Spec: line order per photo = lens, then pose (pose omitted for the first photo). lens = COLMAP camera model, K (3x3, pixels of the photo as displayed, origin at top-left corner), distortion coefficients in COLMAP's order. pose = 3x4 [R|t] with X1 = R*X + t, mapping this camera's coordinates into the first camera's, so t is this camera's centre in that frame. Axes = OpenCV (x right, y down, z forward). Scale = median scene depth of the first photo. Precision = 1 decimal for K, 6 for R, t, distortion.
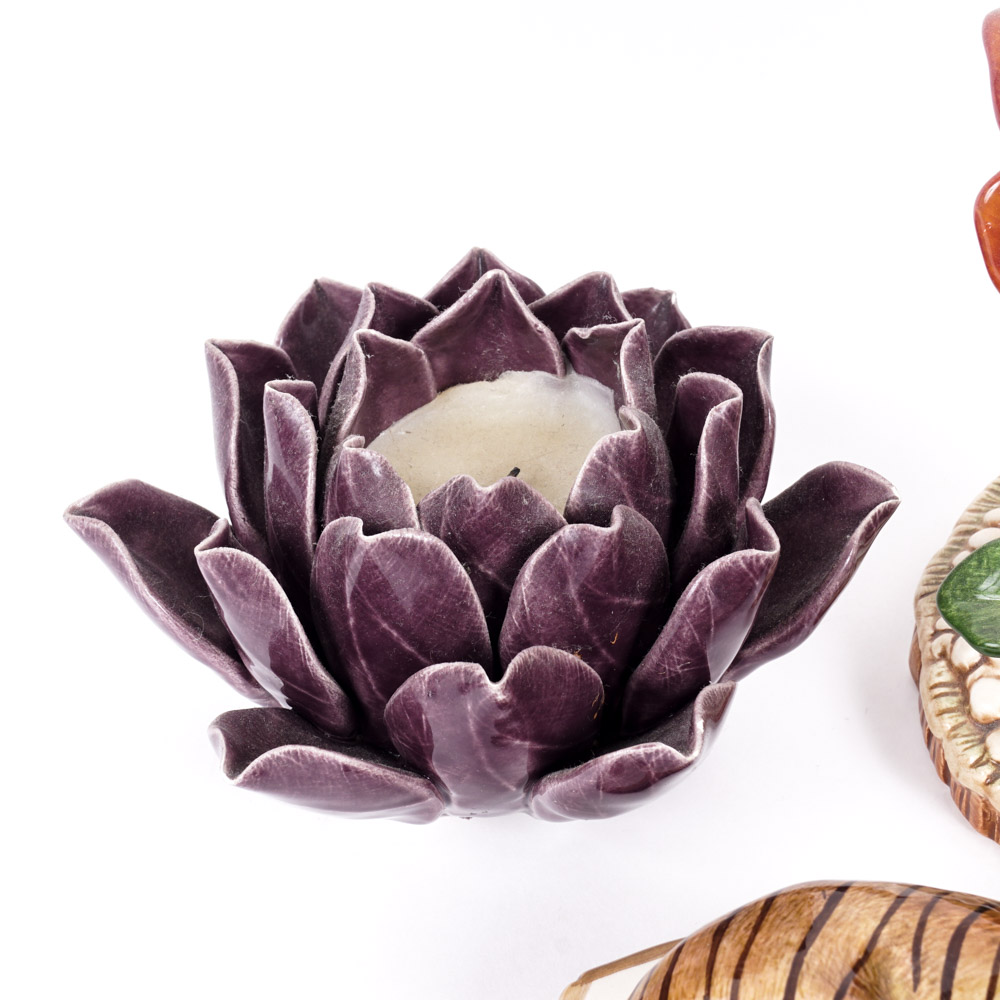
lens RADIAL K [[1974.1, 0, 492.2], [0, 1974.1, 500.7], [0, 0, 1]] dist [-0.052304, 0.000000]
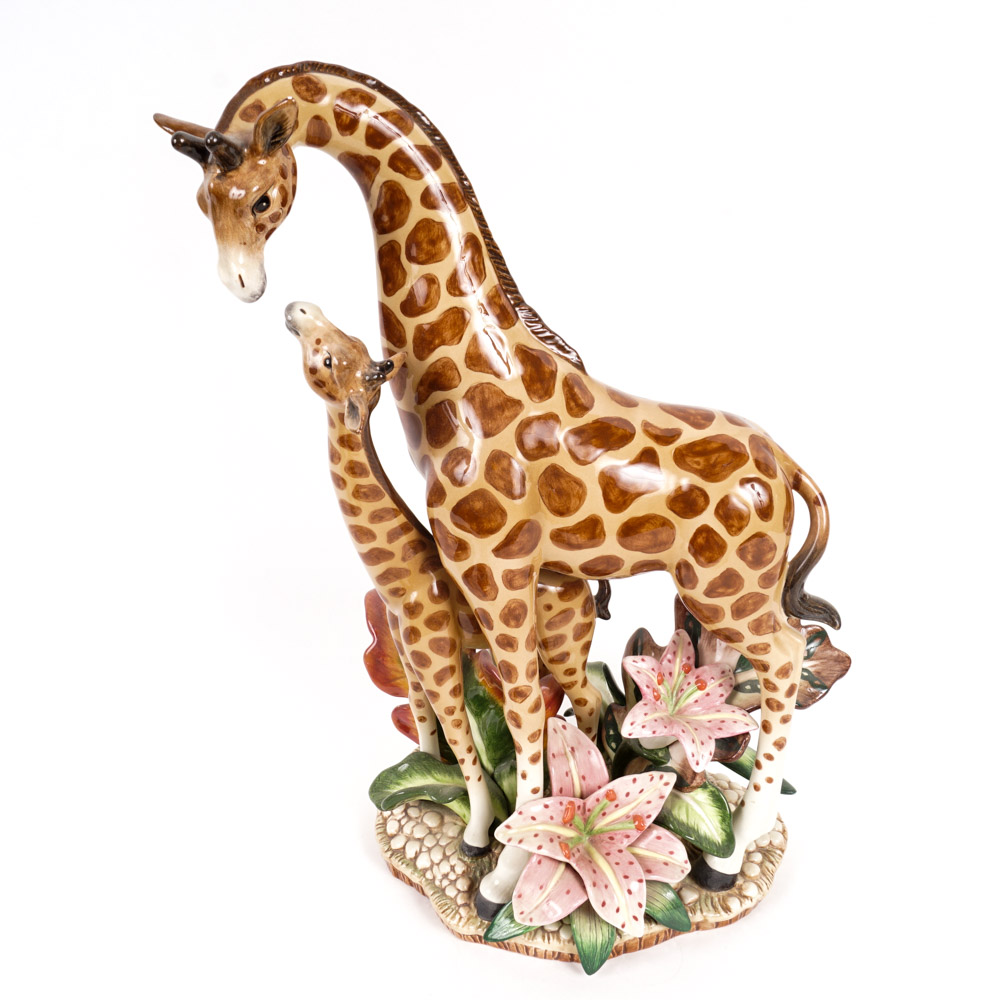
lens RADIAL K [[1193.4, 0, 487.8], [0, 1193.4, 512.7], [0, 0, 1]] dist [-0.096595, 0.000000]
pose [[0.994693, -0.063013, 0.081334, 0.295190], [0.078865, 0.974648, -0.209385, 0.028610], [-0.066078, 0.214688, 0.974445, -0.805103]]
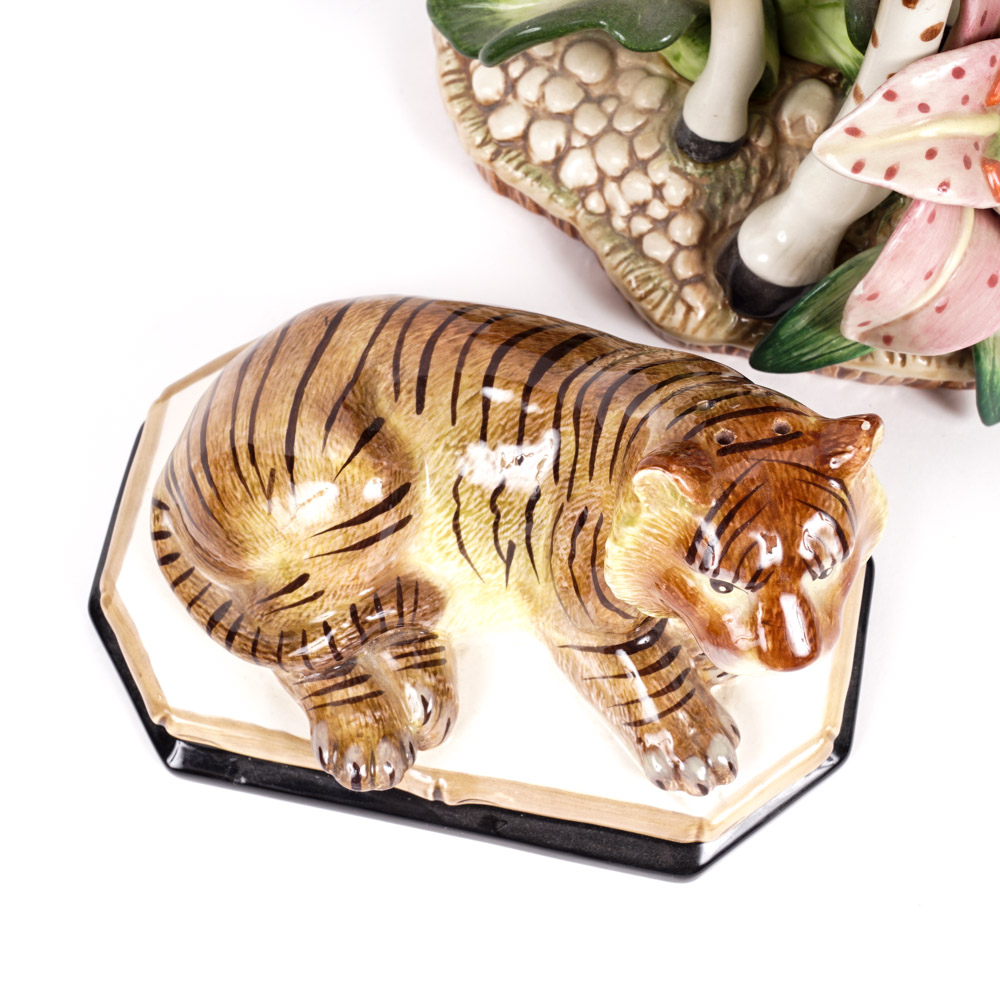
lens RADIAL K [[1639.8, 0, 495.4], [0, 1639.8, 505.0], [0, 0, 1]] dist [-0.058790, 0.000000]
pose [[0.982353, -0.175911, 0.063552, 0.161245], [0.128804, 0.882621, 0.452094, -0.120790], [-0.135620, -0.435930, 0.889703, 0.039052]]
